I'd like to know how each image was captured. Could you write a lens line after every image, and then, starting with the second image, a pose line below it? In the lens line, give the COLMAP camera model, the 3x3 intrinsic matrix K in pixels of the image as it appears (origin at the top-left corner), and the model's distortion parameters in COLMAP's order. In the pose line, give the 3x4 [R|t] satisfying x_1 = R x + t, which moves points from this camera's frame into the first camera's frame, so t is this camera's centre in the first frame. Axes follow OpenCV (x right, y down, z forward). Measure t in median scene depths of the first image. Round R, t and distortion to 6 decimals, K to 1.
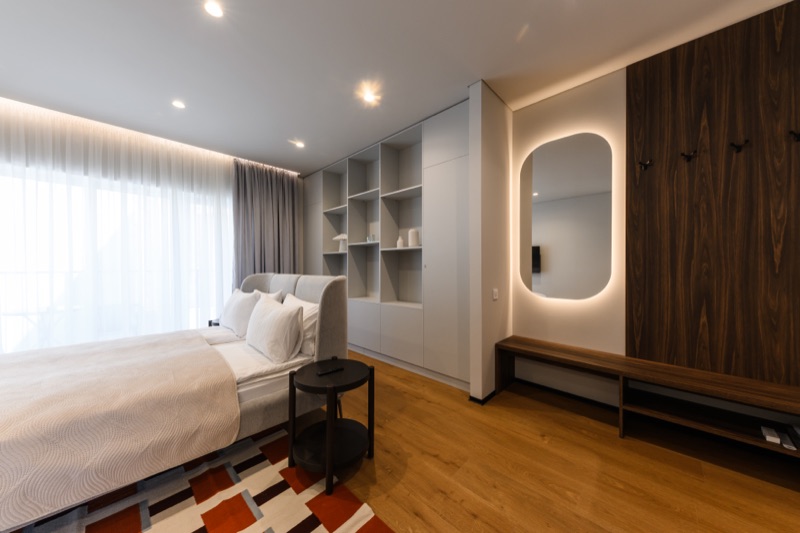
lens RADIAL K [[273.2, 0, 395.8], [0, 273.2, 267.8], [0, 0, 1]] dist [0.010123, -0.003390]
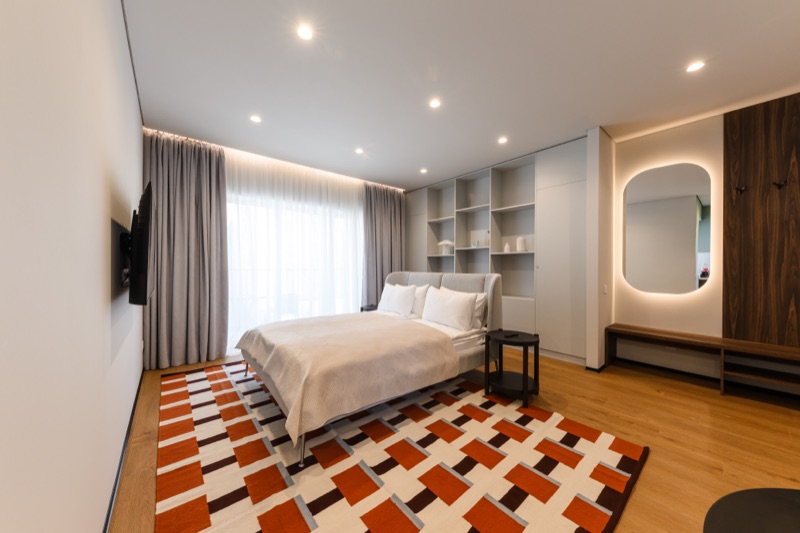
lens RADIAL K [[273.2, 0, 395.8], [0, 273.2, 267.8], [0, 0, 1]] dist [0.010123, -0.003390]
pose [[0.993891, 0.006222, -0.110193, -0.547832], [-0.006367, 0.999979, -0.000963, 0.004456], [0.110185, 0.001659, 0.993910, -0.454045]]
